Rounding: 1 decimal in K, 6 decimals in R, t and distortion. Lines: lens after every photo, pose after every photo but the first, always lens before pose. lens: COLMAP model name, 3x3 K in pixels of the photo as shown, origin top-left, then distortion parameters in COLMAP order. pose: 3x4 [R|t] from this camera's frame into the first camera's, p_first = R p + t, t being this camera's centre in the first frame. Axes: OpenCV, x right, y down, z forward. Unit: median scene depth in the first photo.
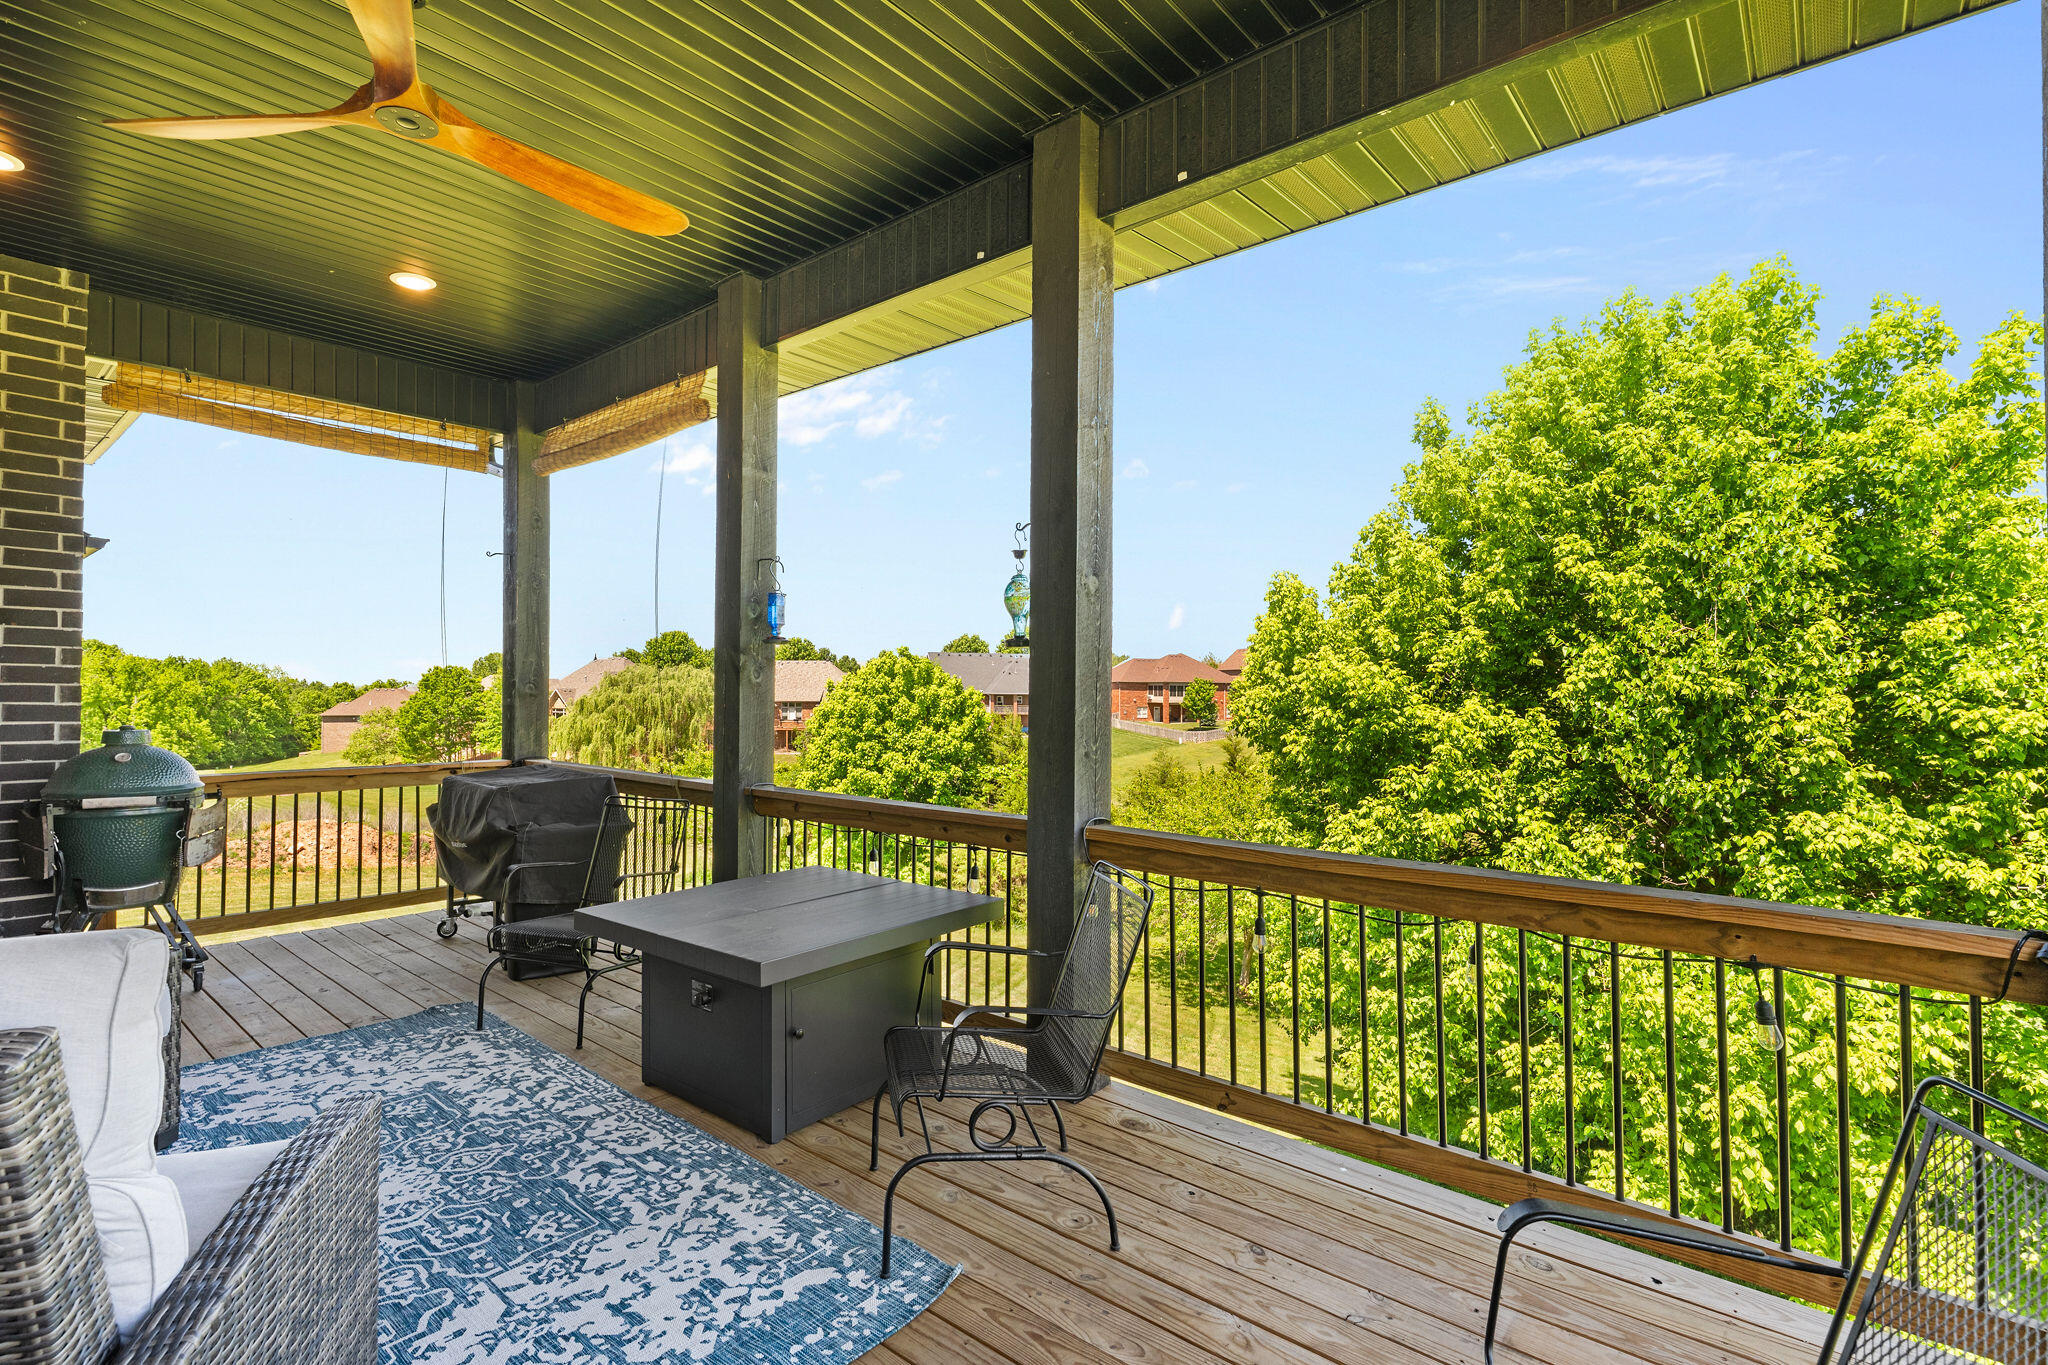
lens RADIAL K [[960.7, 0, 1024.0], [0, 960.7, 682.5], [0, 0, 1]] dist [0.003528, 0.000667]
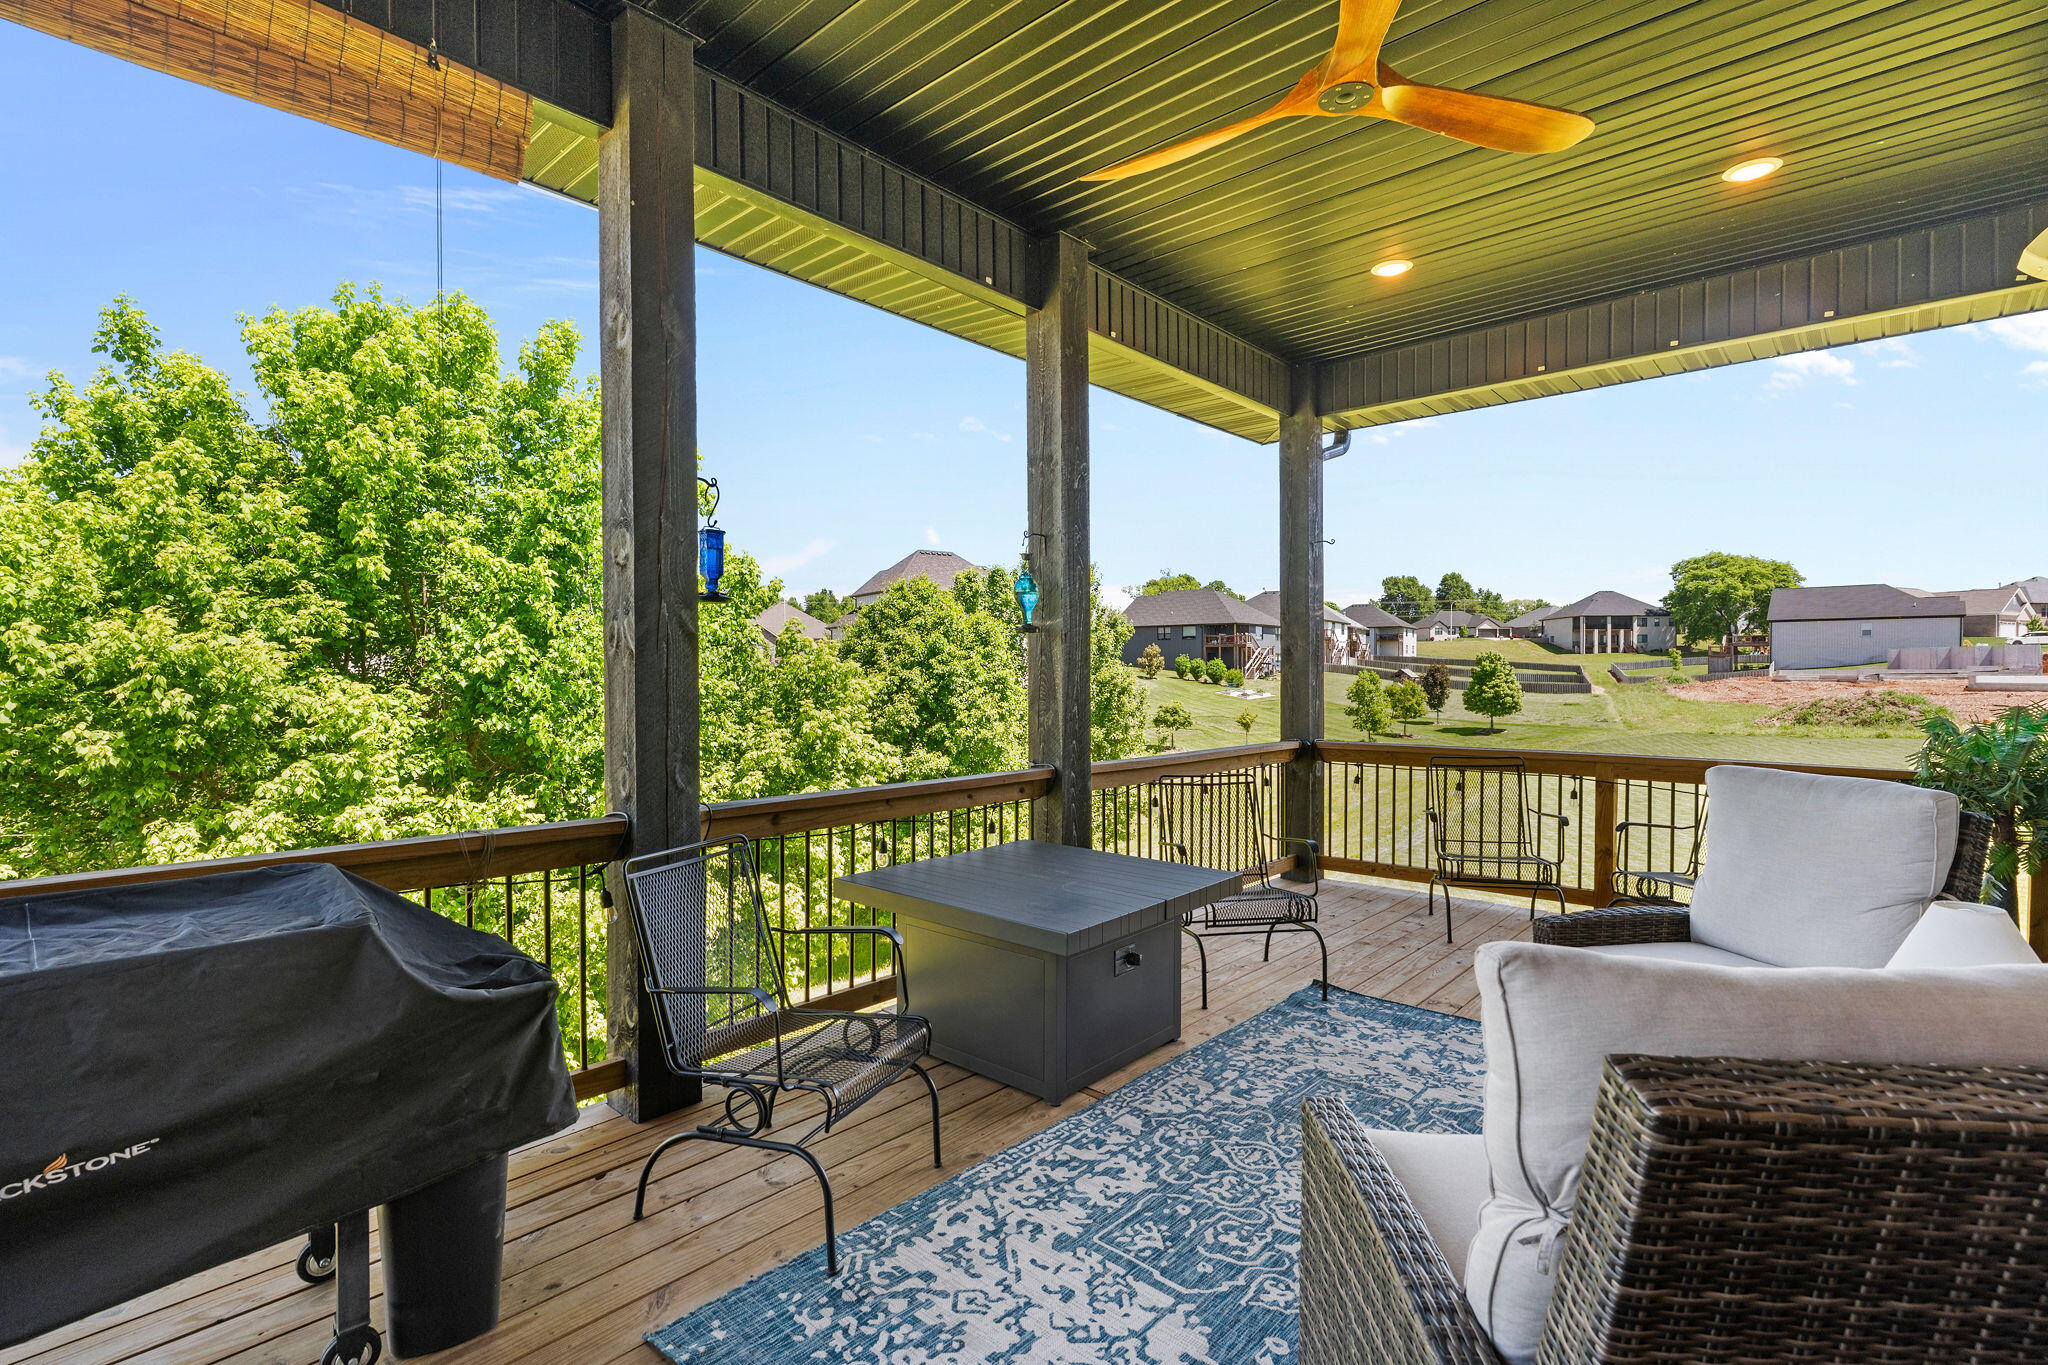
lens RADIAL K [[960.7, 0, 1024.0], [0, 960.7, 682.5], [0, 0, 1]] dist [0.003528, 0.000667]
pose [[0.032073, -0.015291, 0.999369, -1.397559], [-0.014434, 0.999772, 0.015760, 0.009380], [-0.999381, -0.014930, 0.031845, 1.096079]]
